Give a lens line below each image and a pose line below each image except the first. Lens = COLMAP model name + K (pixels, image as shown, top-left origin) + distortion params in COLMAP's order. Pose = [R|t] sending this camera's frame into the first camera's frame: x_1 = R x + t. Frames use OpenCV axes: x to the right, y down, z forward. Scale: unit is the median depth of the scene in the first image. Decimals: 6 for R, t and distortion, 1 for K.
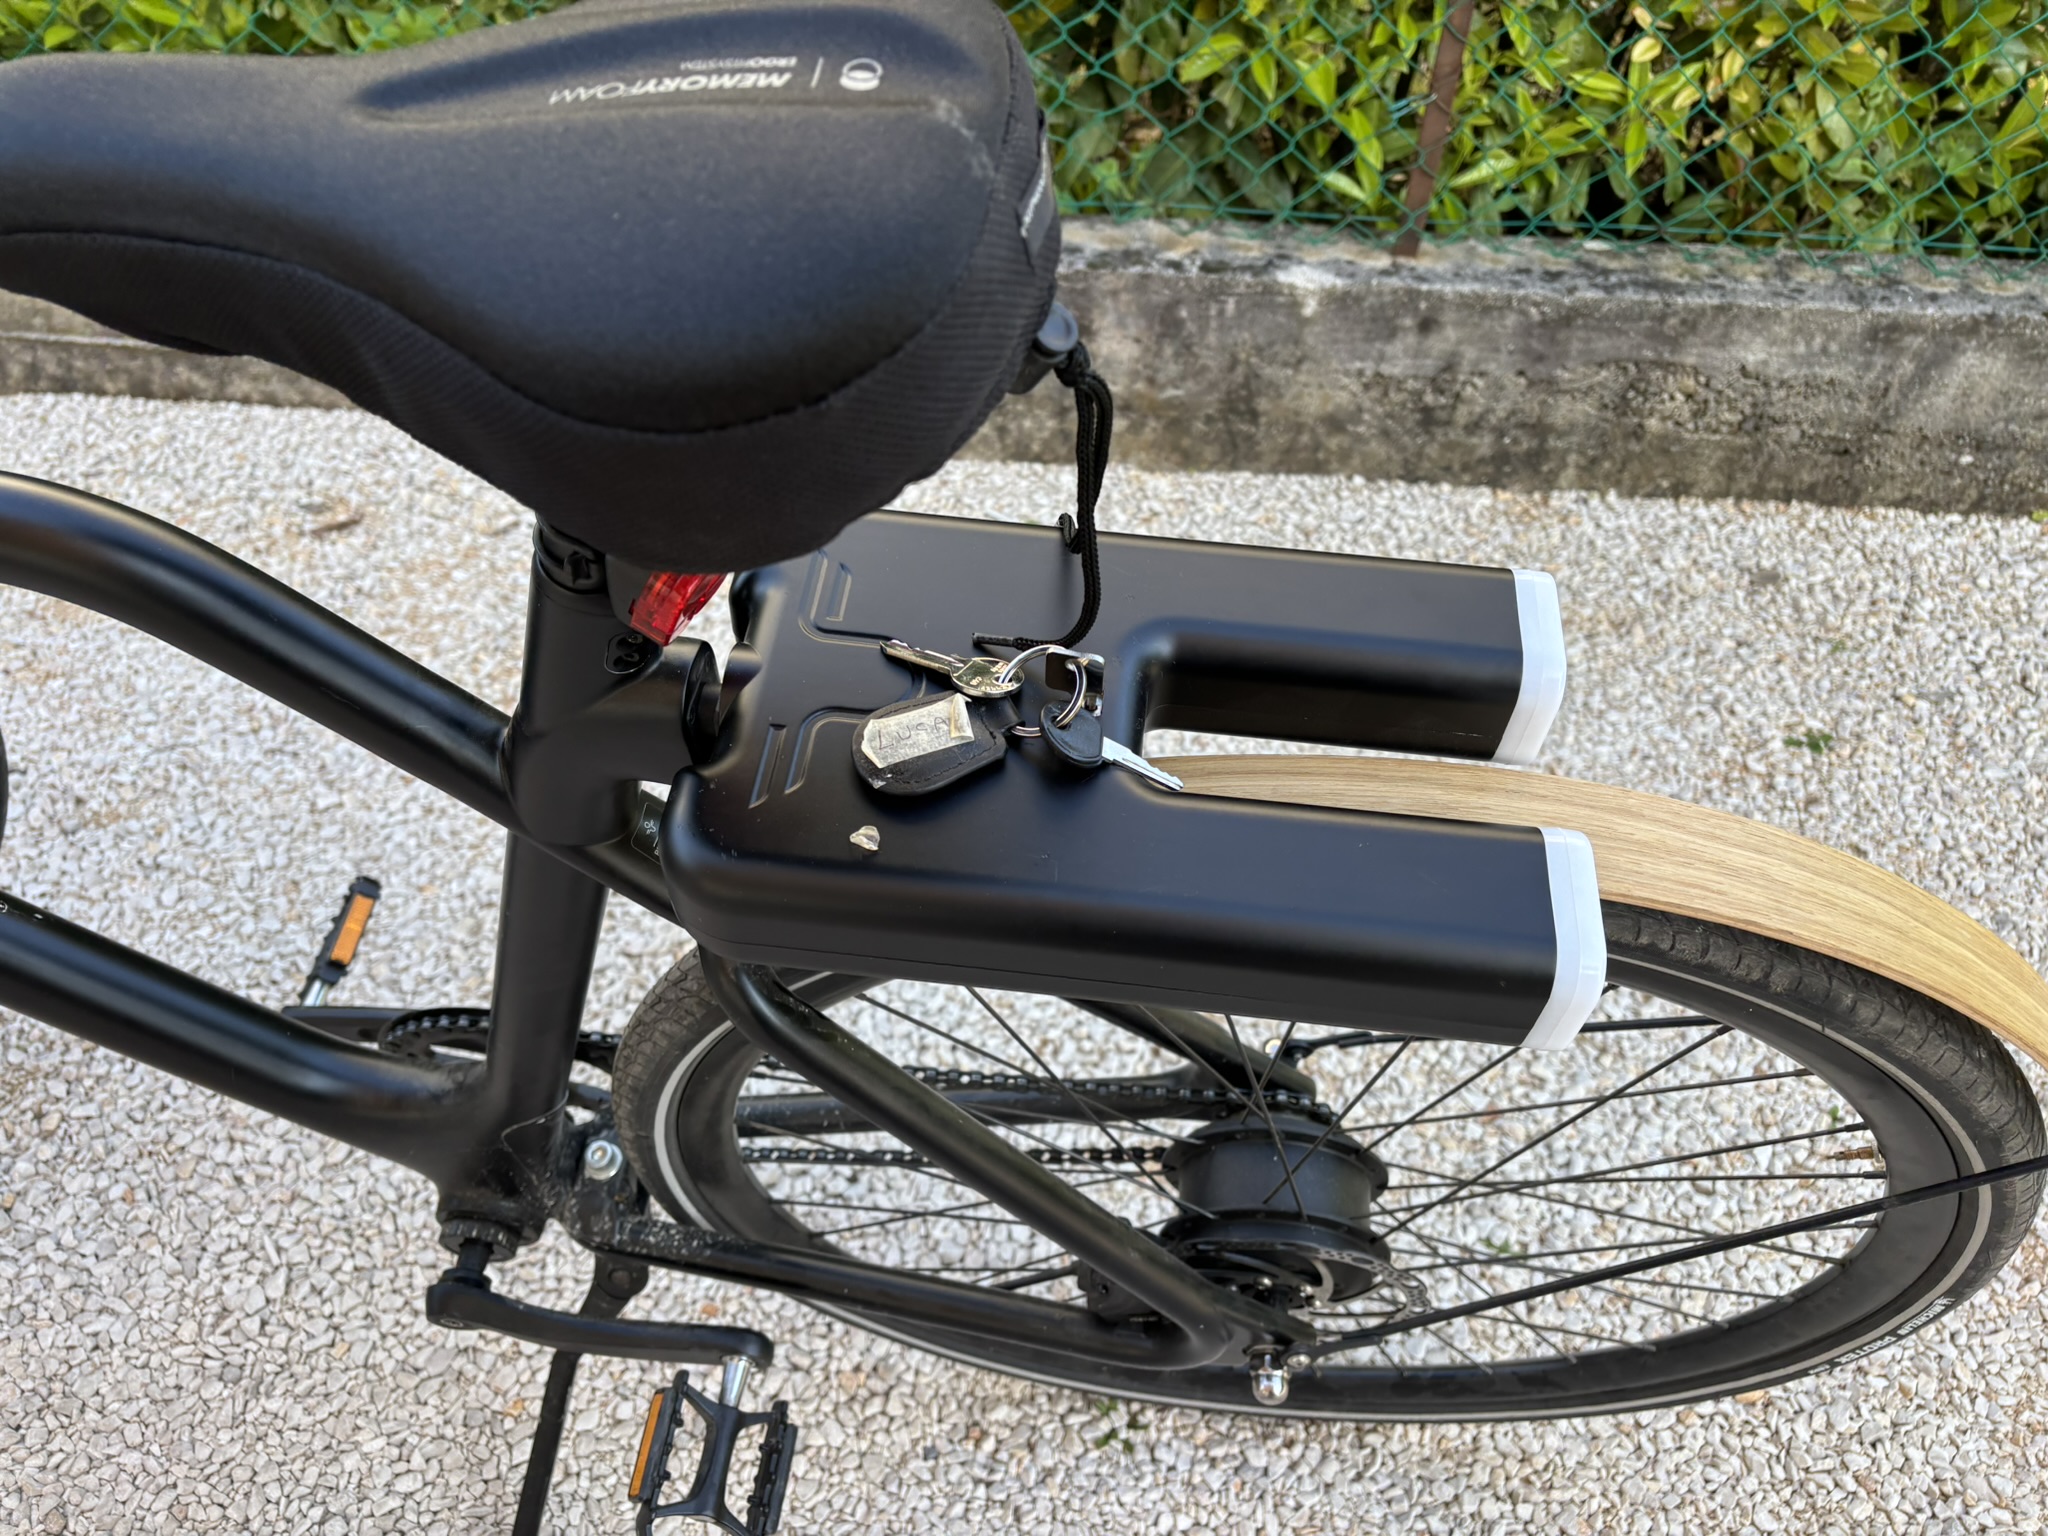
lens RADIAL K [[1548.8, 0, 1025.4], [0, 1548.8, 770.6], [0, 0, 1]] dist [0.011030, -0.021757]
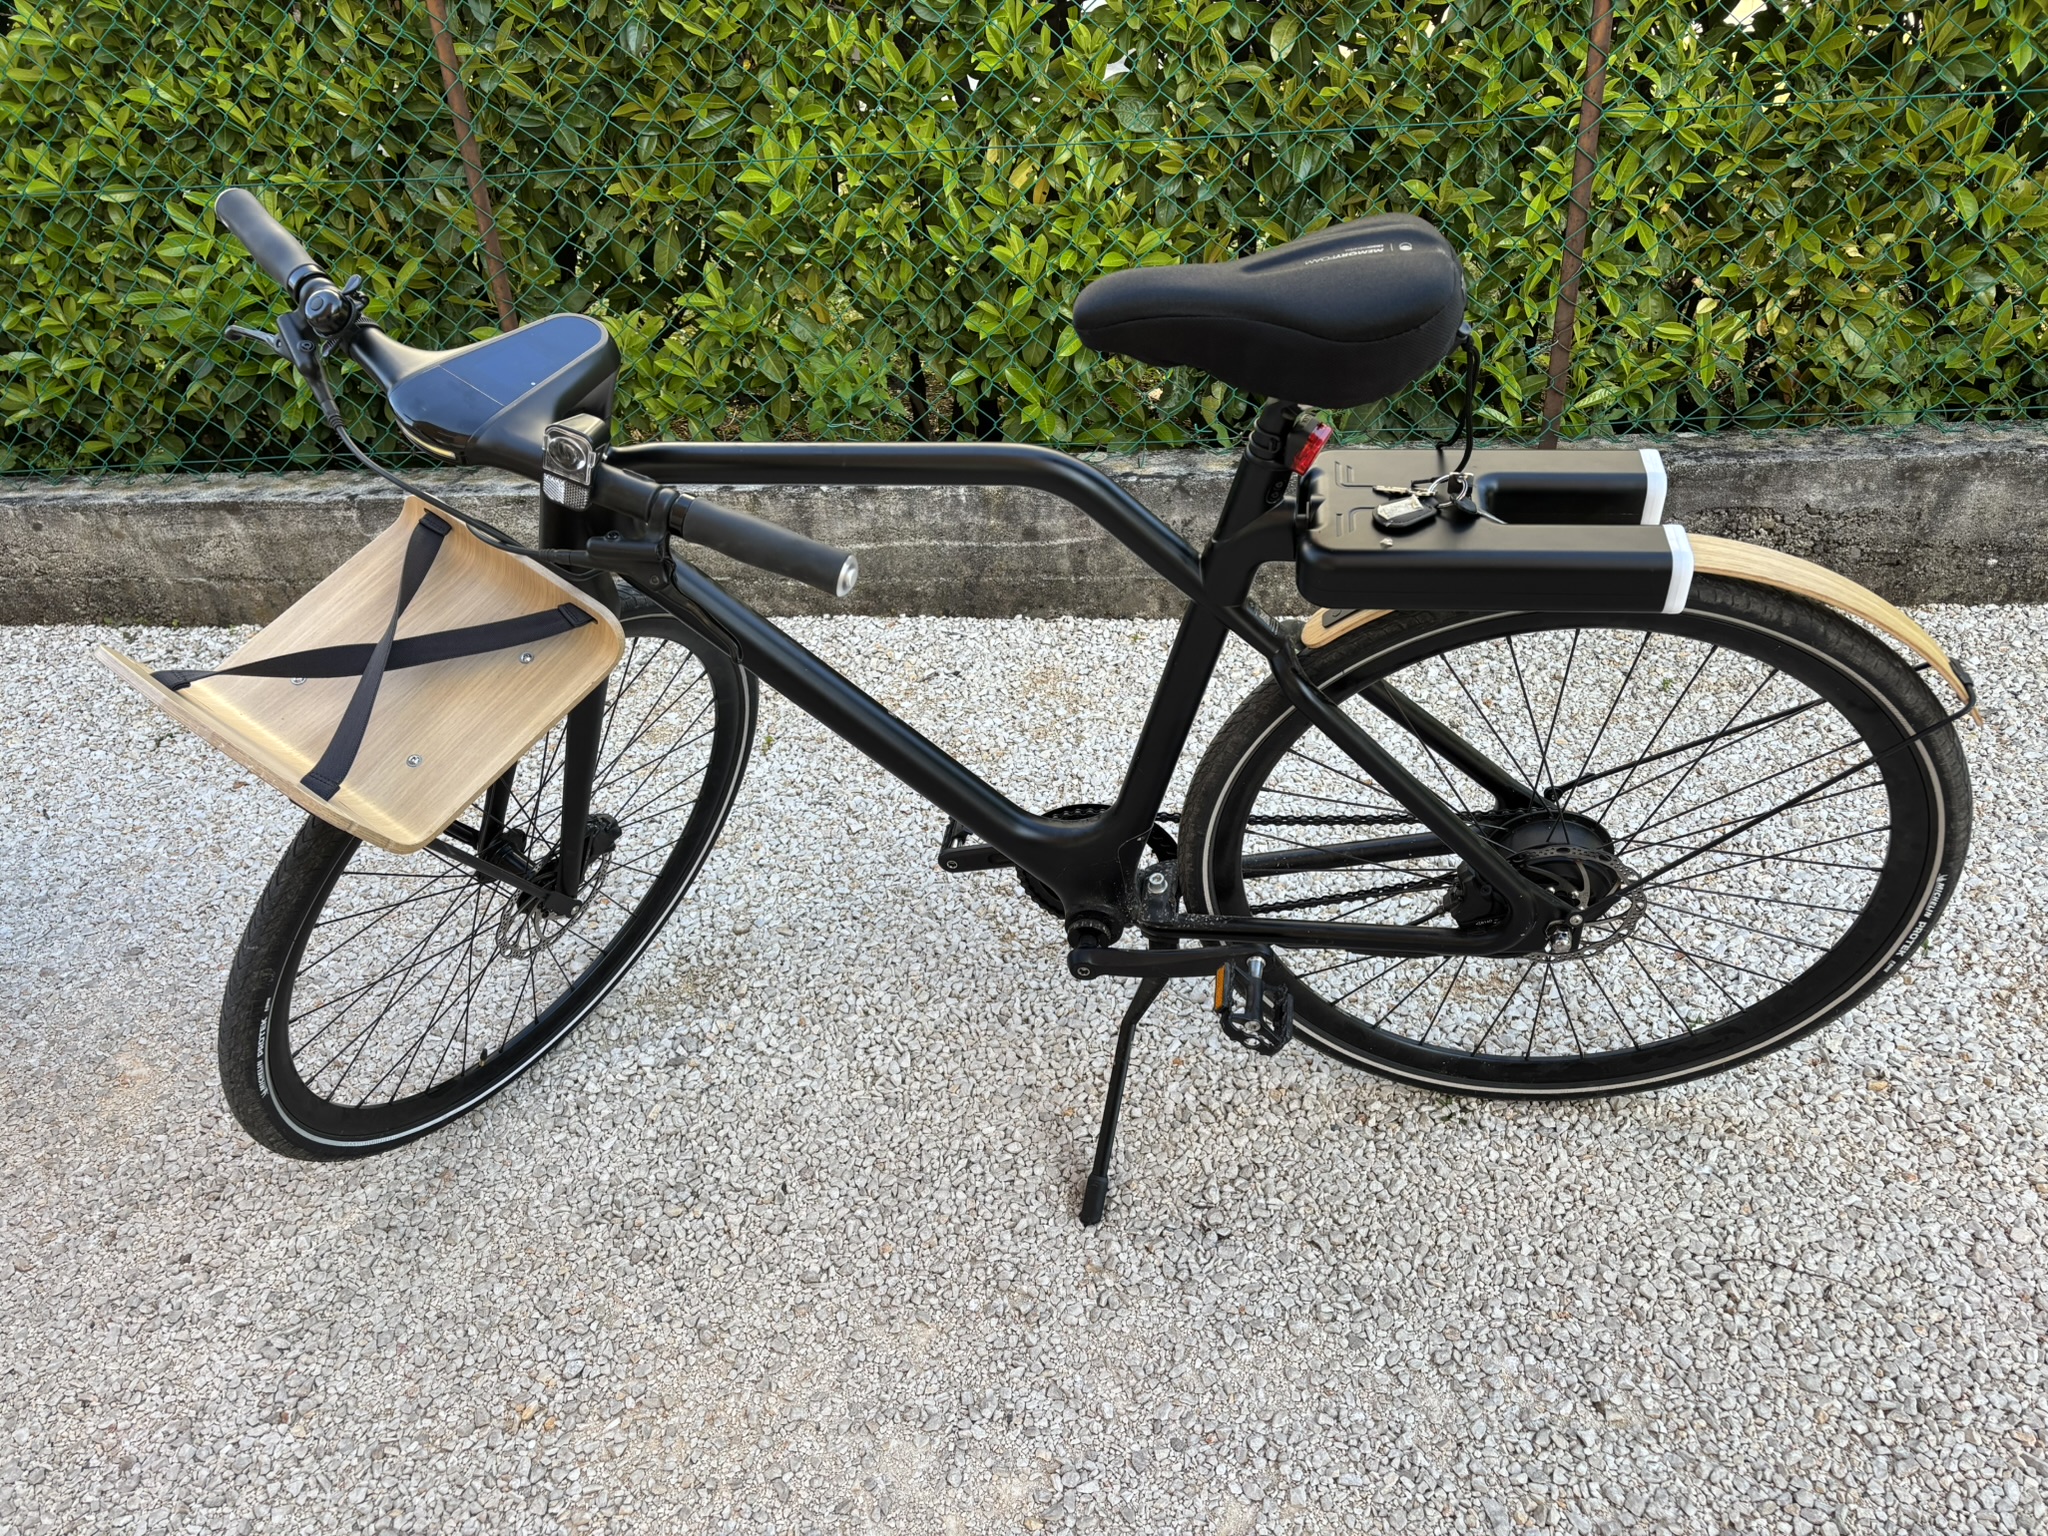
lens RADIAL K [[1548.8, 0, 1010.1], [0, 1548.8, 787.2], [0, 0, 1]] dist [0.011030, -0.021757]
pose [[0.993707, -0.060450, -0.094297, -0.156909], [0.040372, 0.978576, -0.201888, 0.289027], [0.104481, 0.196810, 0.974859, -0.456281]]
